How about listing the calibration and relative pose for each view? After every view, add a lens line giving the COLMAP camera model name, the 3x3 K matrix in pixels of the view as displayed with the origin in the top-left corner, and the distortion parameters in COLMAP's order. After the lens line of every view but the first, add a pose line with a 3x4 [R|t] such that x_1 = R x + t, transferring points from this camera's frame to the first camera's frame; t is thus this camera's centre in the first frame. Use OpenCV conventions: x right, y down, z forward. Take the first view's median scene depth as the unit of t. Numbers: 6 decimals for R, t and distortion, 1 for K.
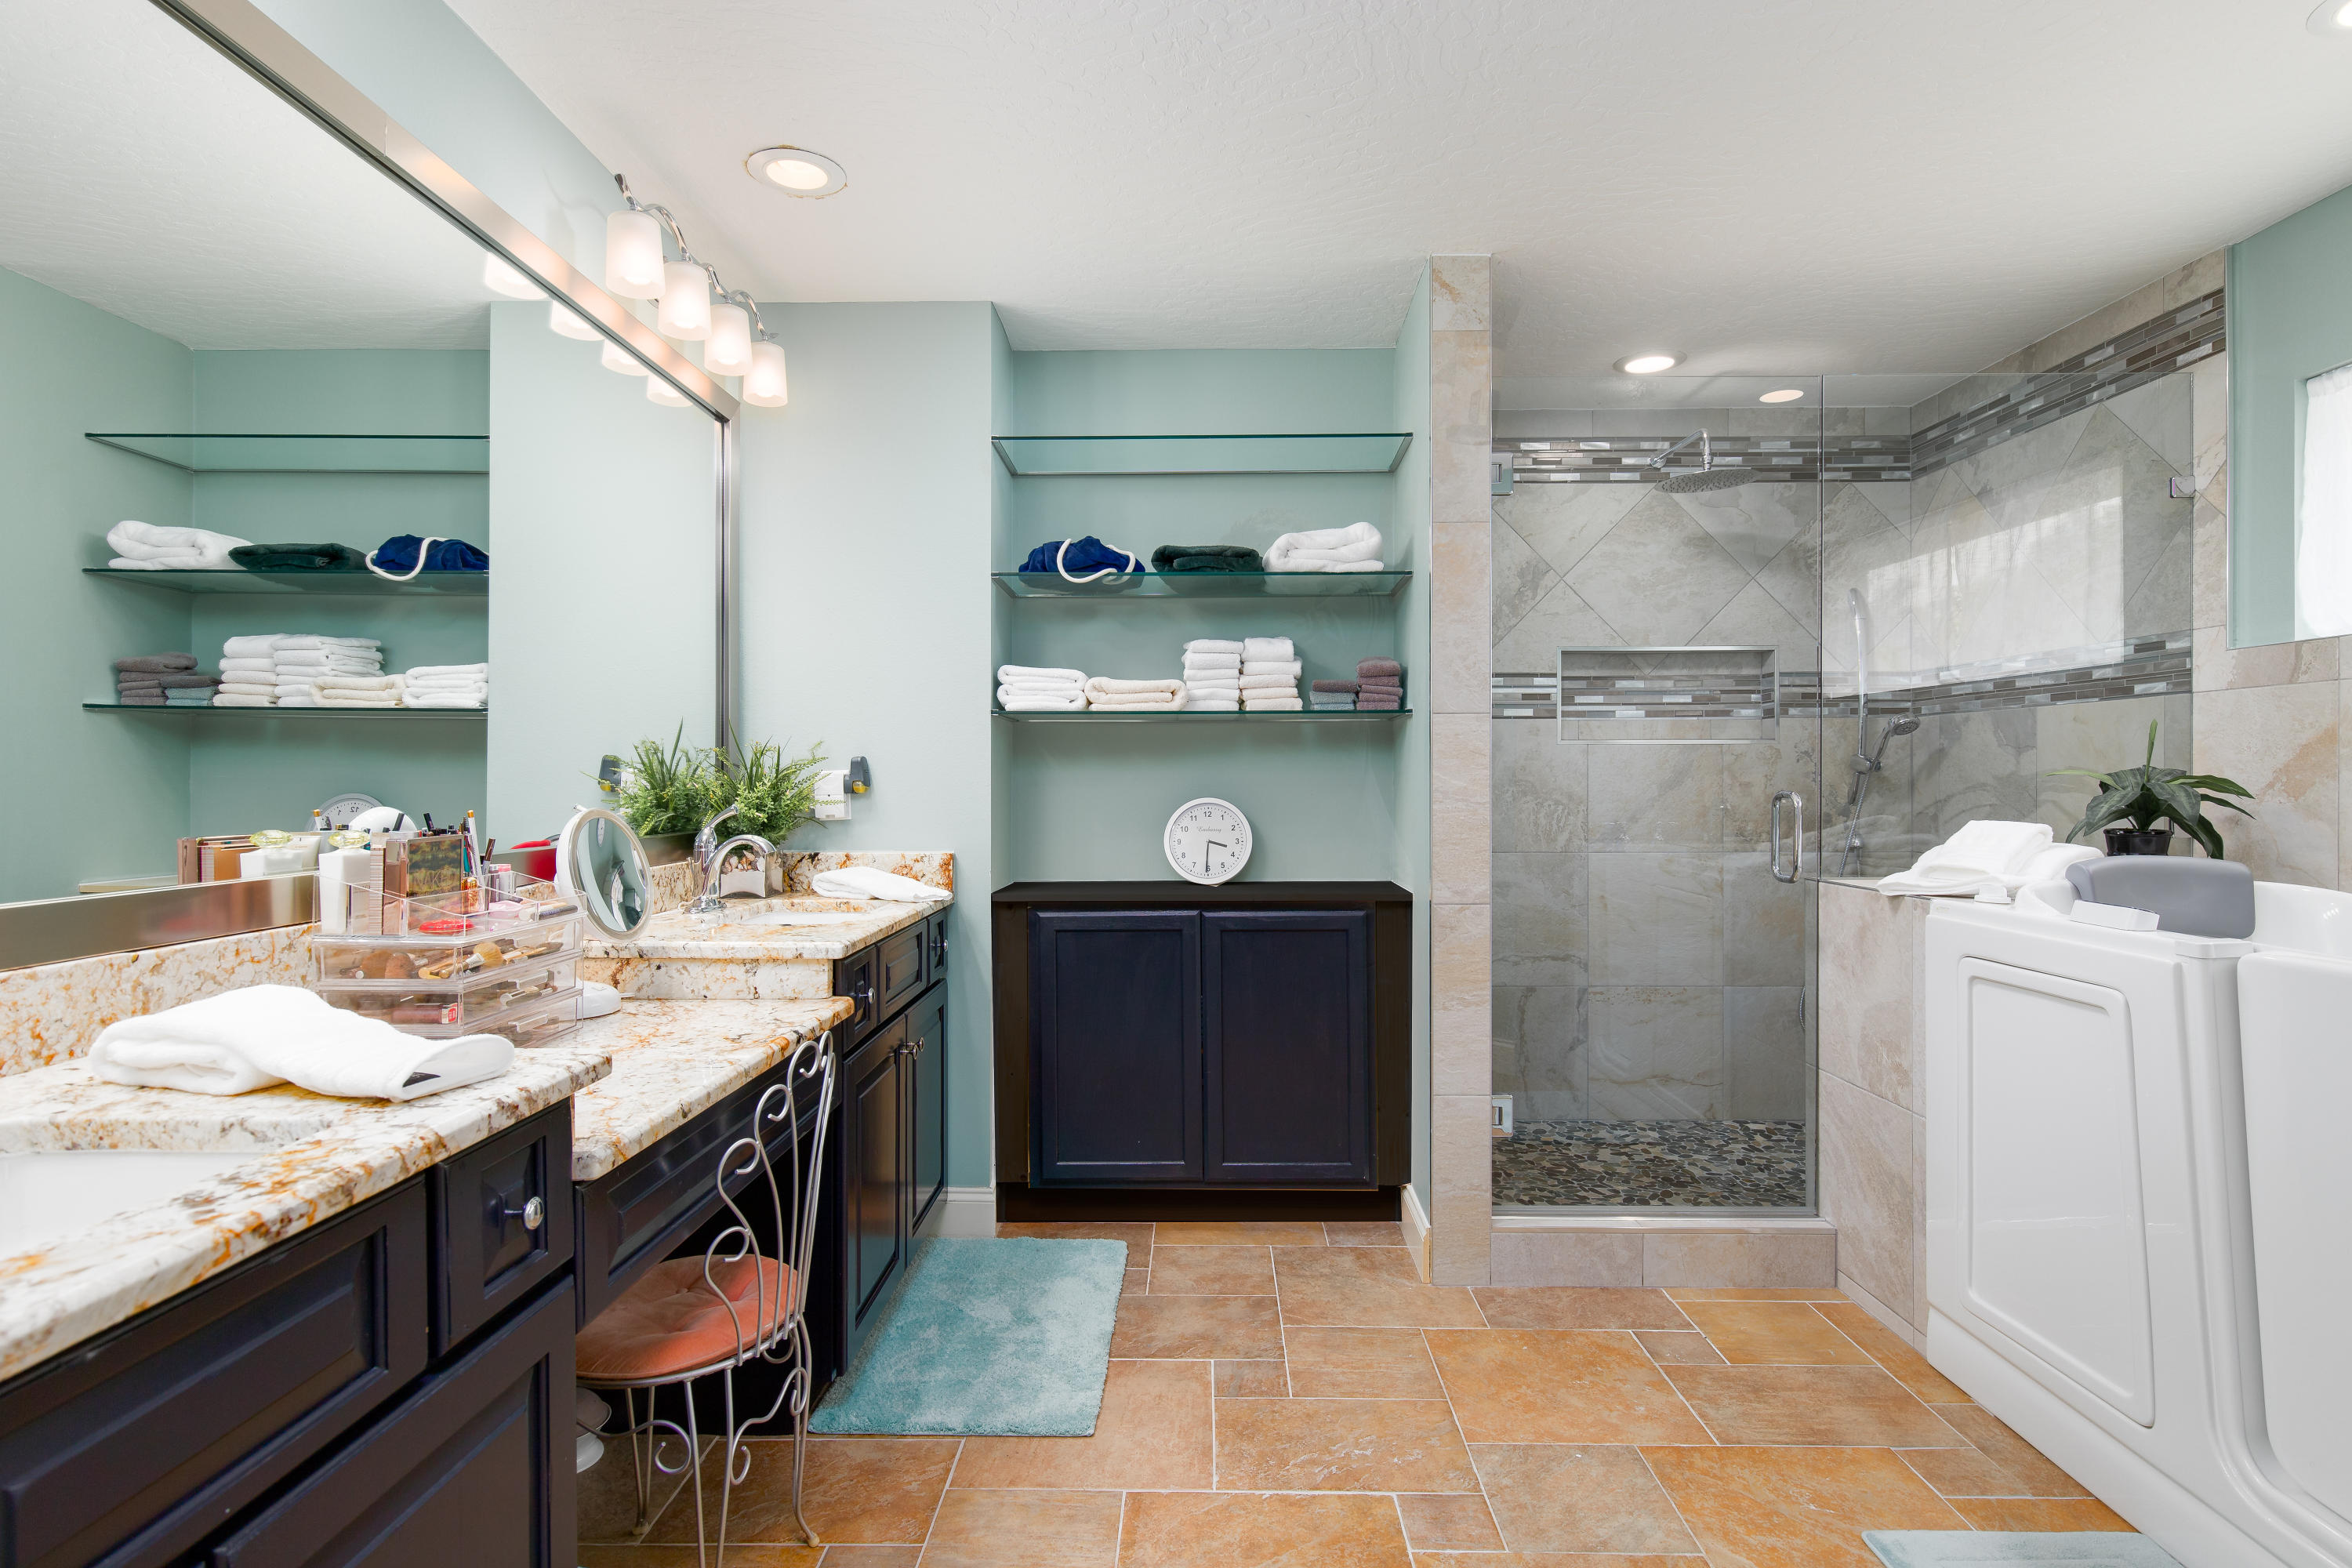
lens RADIAL K [[1185.8, 0, 1176.9], [0, 1185.8, 782.5], [0, 0, 1]] dist [-0.000204, 0.000293]
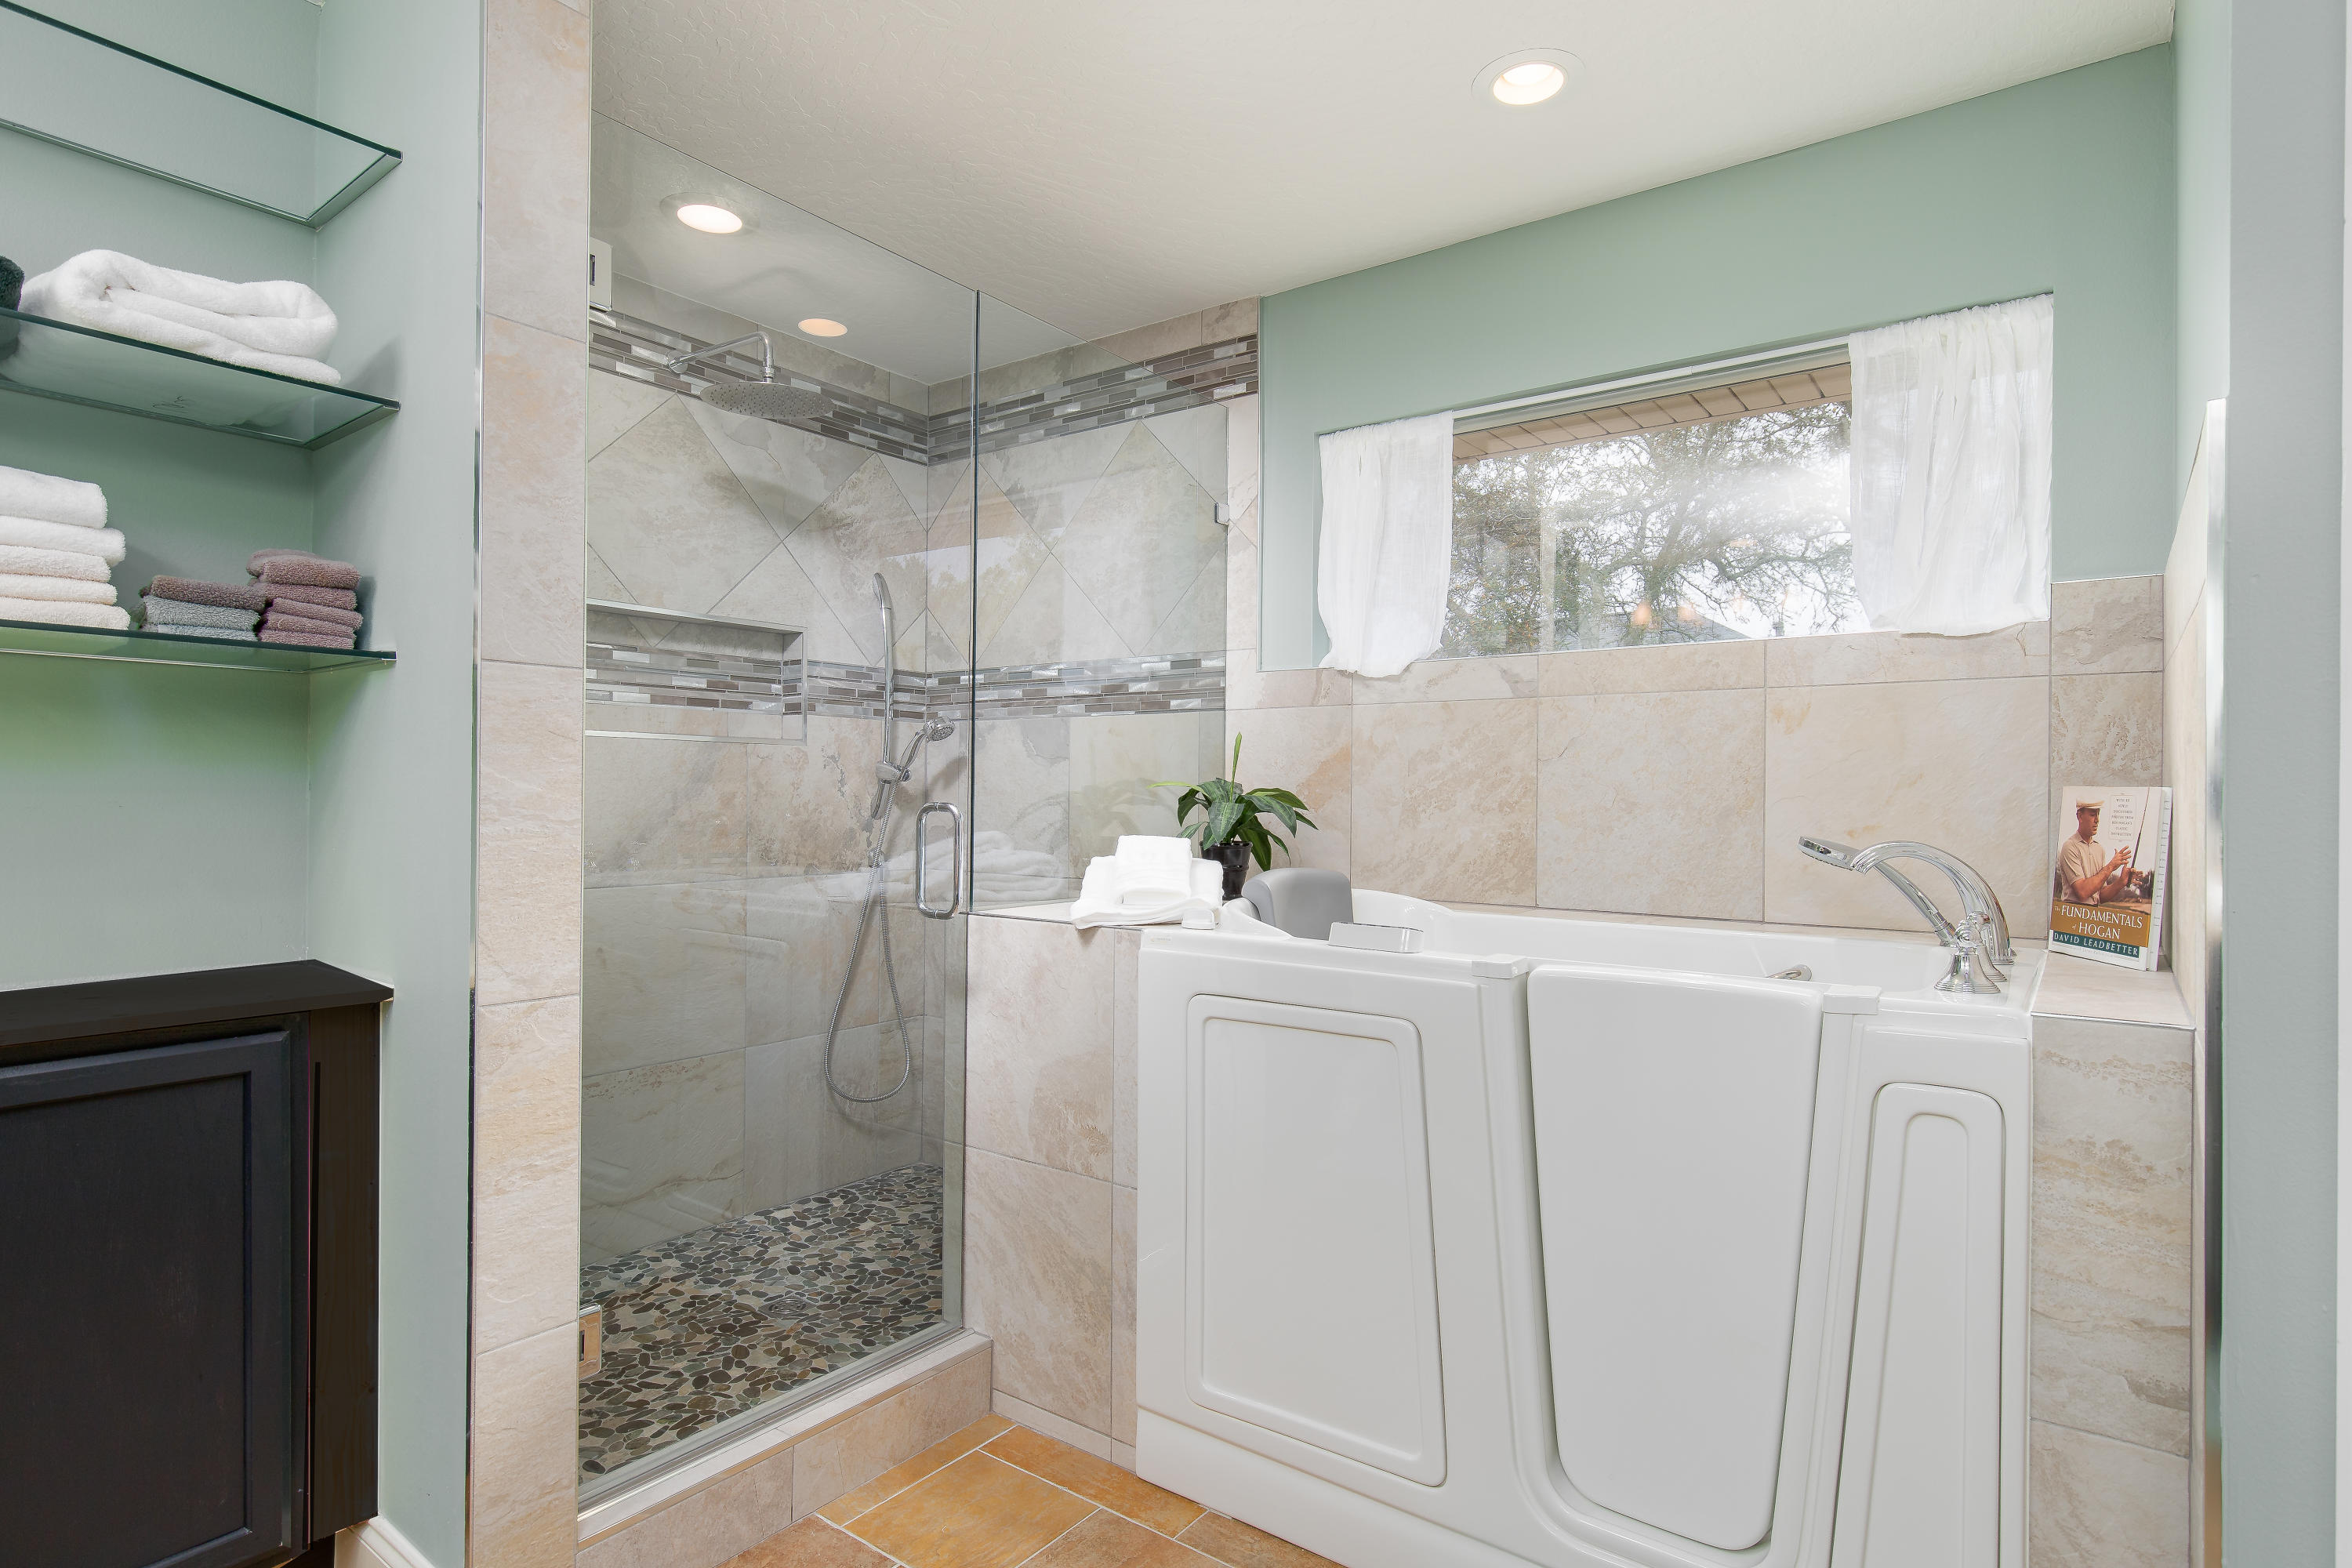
lens RADIAL K [[1223.6, 0, 1175.9], [0, 1223.6, 794.5], [0, 0, 1]] dist [-0.002440, -0.000351]
pose [[0.580631, 0.007284, 0.814134, -0.050824], [-0.007593, 0.999965, -0.003531, 0.003356], [-0.814131, -0.004132, 0.580666, 0.362383]]
